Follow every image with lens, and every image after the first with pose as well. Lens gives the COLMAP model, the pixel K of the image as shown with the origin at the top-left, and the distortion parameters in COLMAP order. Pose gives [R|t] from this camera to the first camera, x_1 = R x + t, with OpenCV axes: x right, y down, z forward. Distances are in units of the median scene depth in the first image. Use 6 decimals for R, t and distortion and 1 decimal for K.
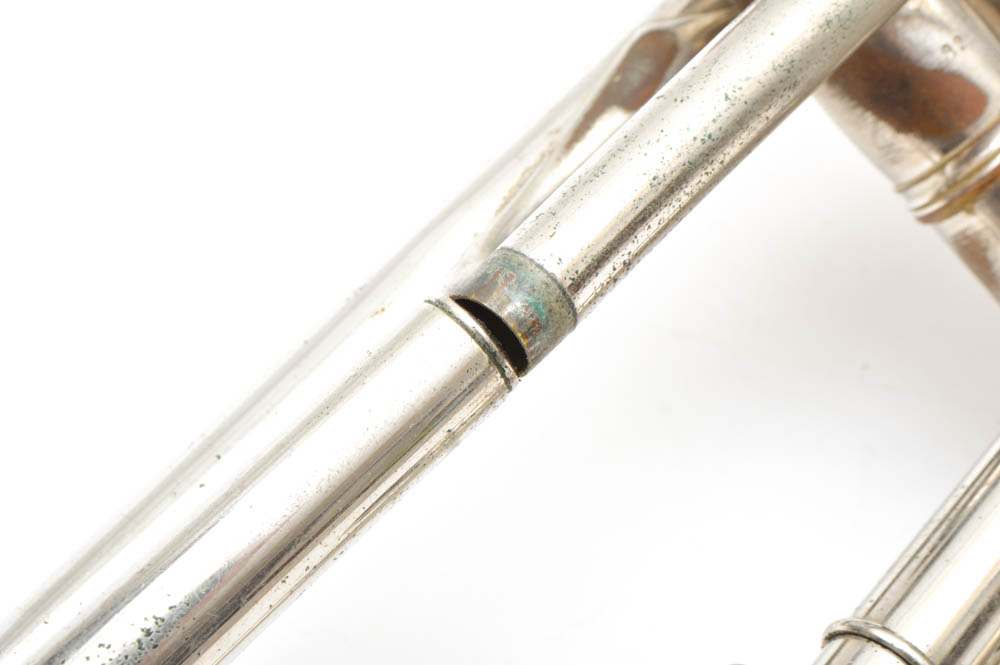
lens RADIAL K [[2394.5, 0, 500.0], [0, 2394.5, 332.5], [0, 0, 1]] dist [-0.120730, 0.157971]
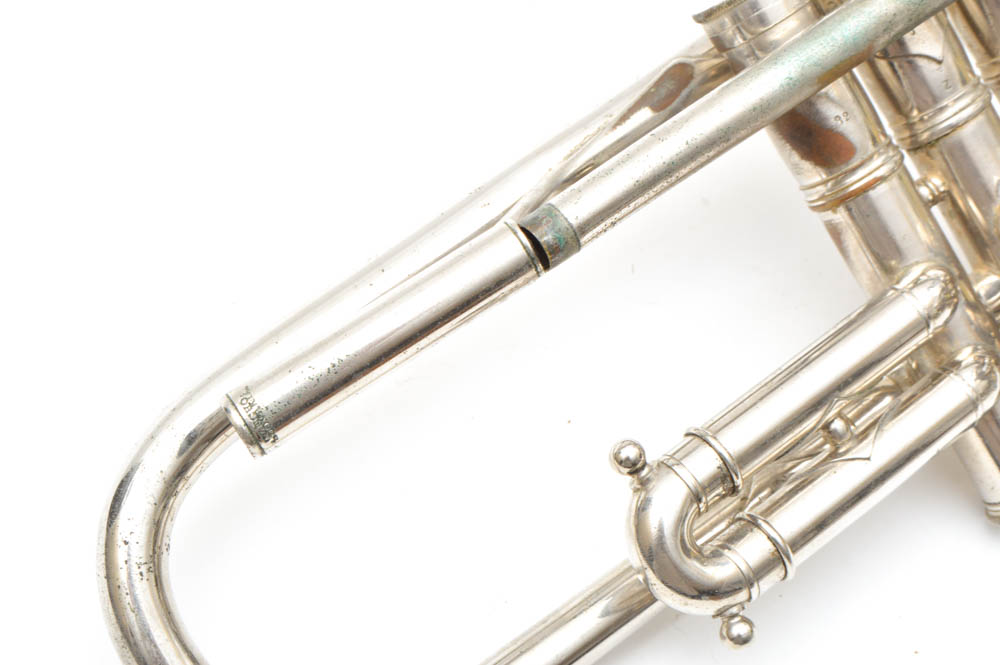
lens RADIAL K [[2494.3, 0, 500.0], [0, 2494.3, 332.5], [0, 0, 1]] dist [-0.373217, -0.185467]
pose [[0.978665, 0.200580, -0.044524, 0.067174], [-0.193734, 0.973041, 0.125132, -0.165863], [0.068422, -0.113837, 0.991141, -0.927213]]
